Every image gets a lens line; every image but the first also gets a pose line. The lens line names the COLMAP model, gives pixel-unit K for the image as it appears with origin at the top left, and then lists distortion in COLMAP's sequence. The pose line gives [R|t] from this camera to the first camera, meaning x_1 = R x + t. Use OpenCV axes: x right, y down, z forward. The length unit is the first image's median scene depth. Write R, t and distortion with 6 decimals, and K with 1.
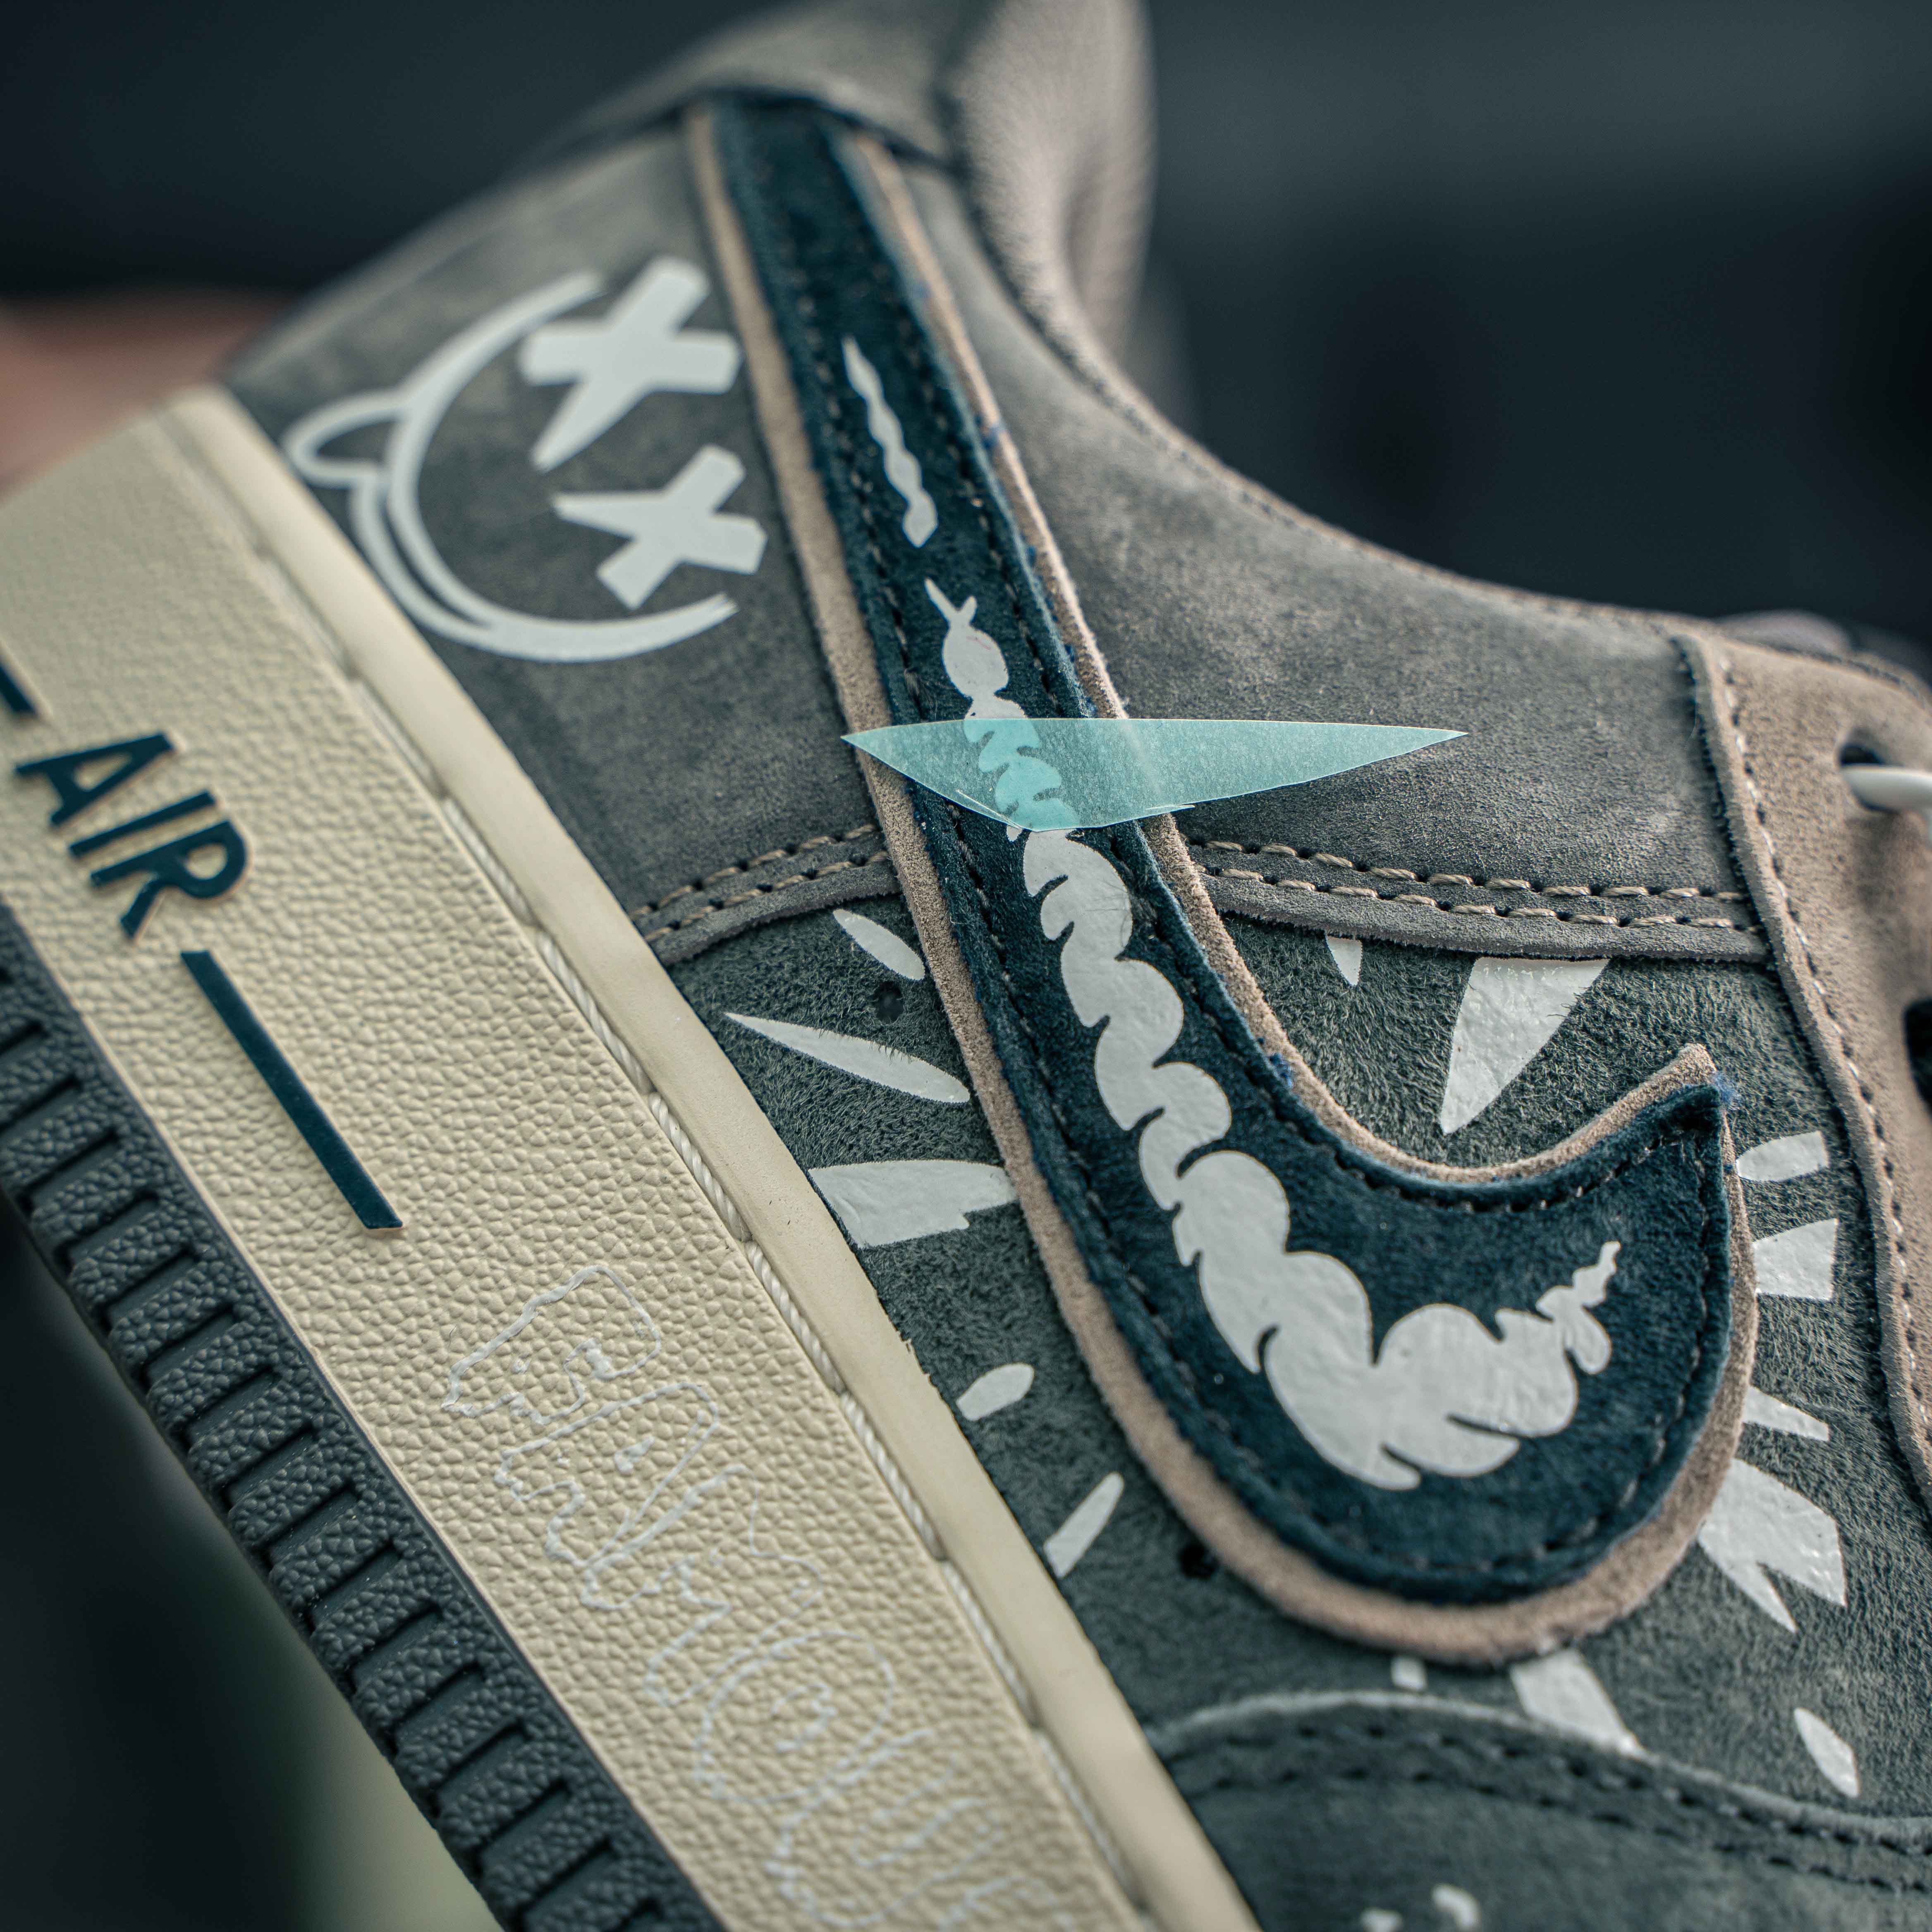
lens RADIAL K [[4332.2, 0, 966.5], [0, 4332.2, 1044.9], [0, 0, 1]] dist [0.101996, 0.580607]
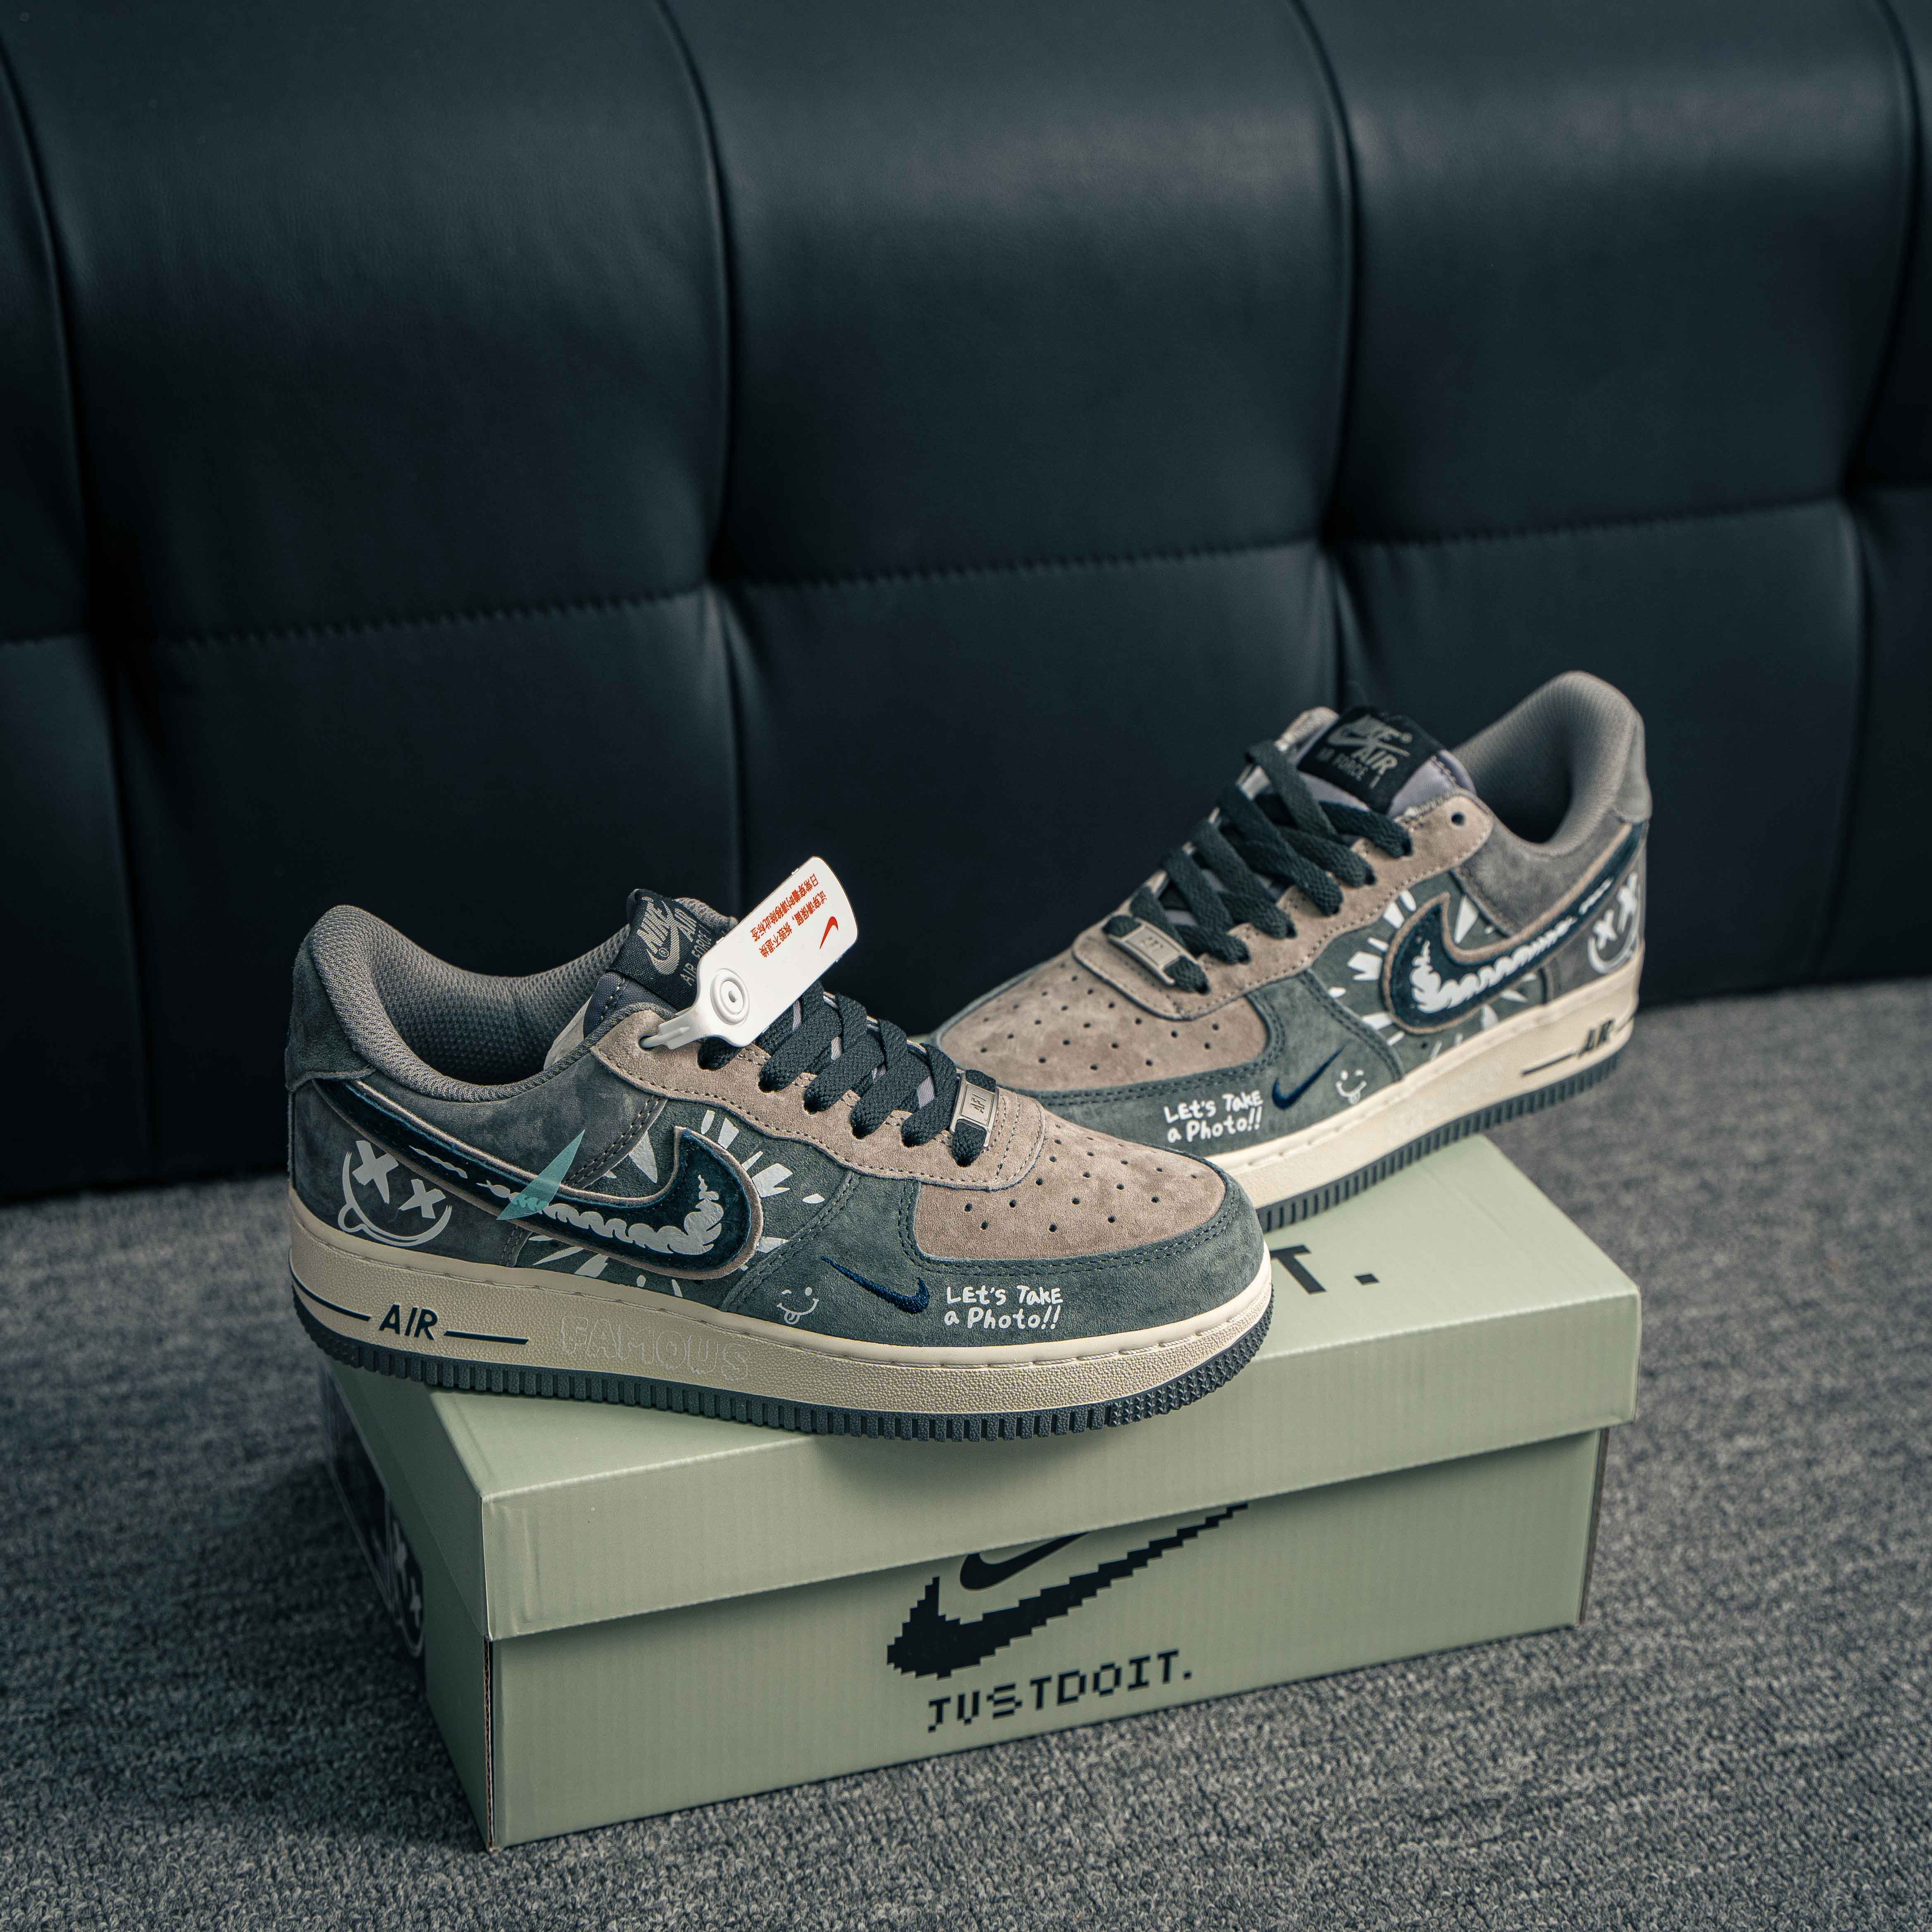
lens RADIAL K [[4332.2, 0, 966.5], [0, 4332.2, 1044.9], [0, 0, 1]] dist [0.101996, 0.580607]
pose [[0.629487, -0.695380, -0.346688, 1.894176], [0.754227, 0.439579, 0.487763, -1.911937], [-0.186784, -0.568522, 0.801183, -2.456788]]
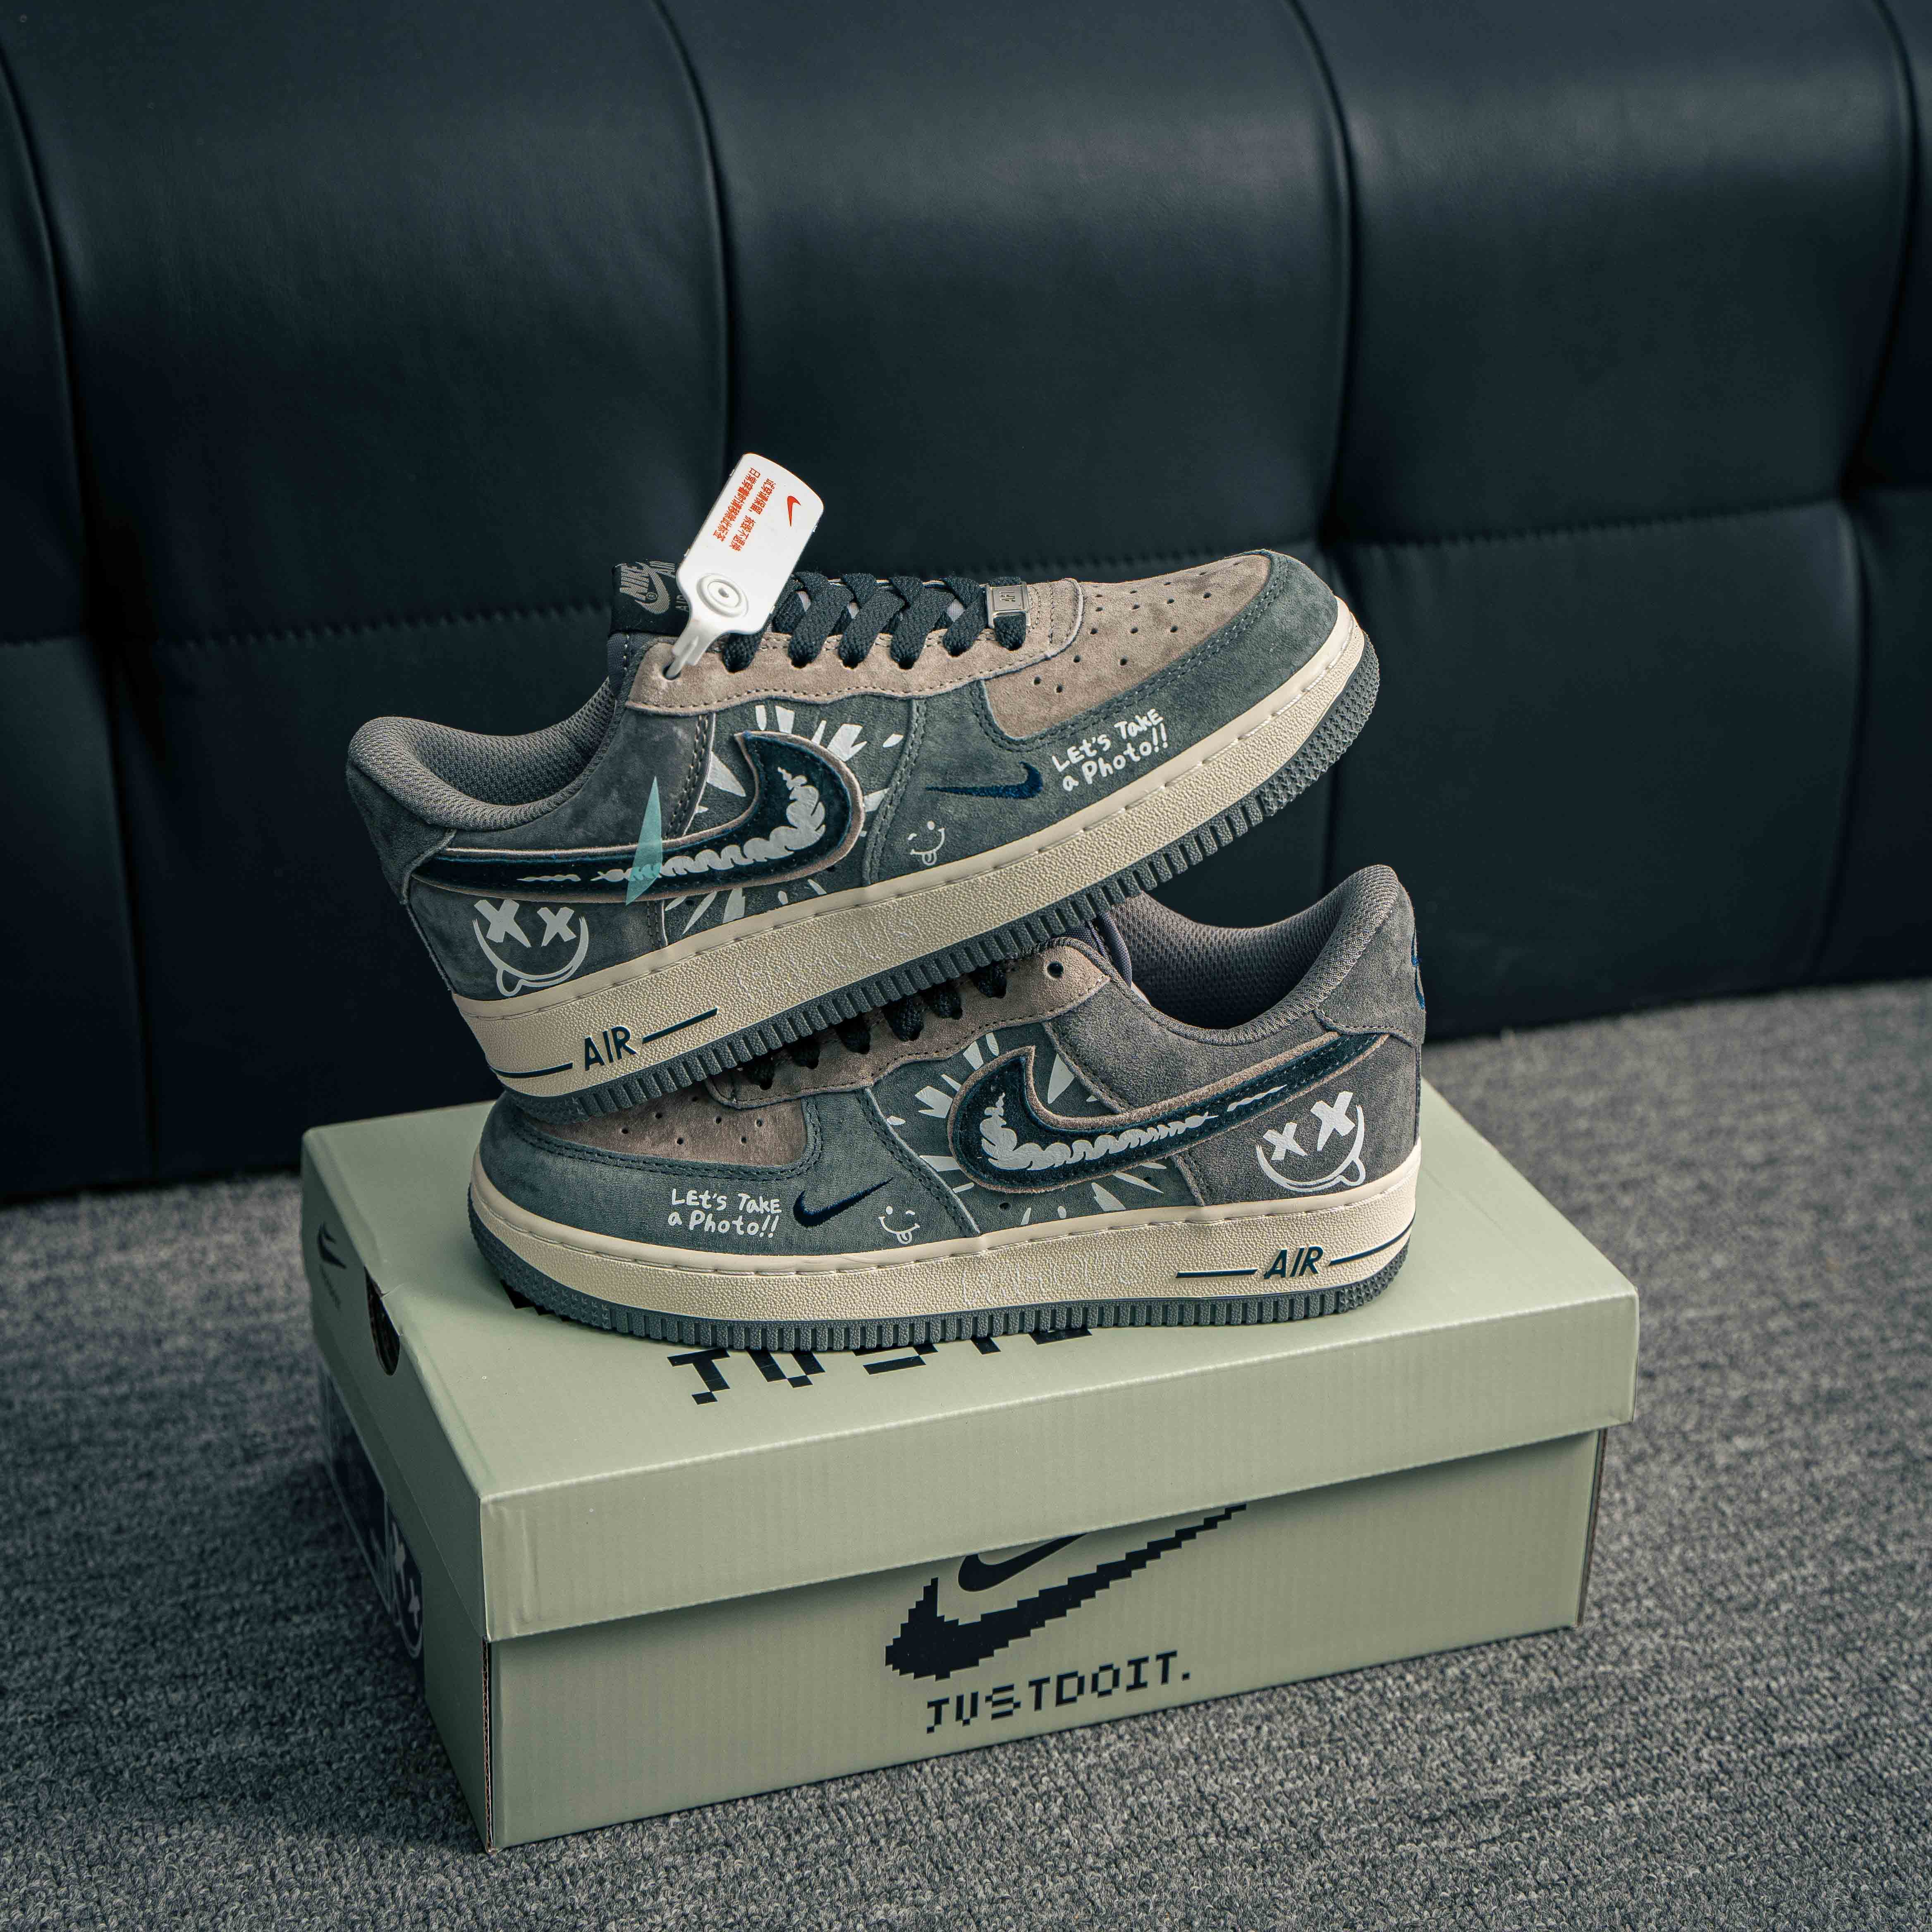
lens RADIAL K [[4332.2, 0, 966.5], [0, 4332.2, 1044.9], [0, 0, 1]] dist [0.101996, 0.580607]
pose [[0.201324, -0.918349, -0.340740, 1.405774], [0.922219, 0.060470, 0.381909, -1.421496], [-0.330121, -0.391125, 0.859093, -2.927992]]
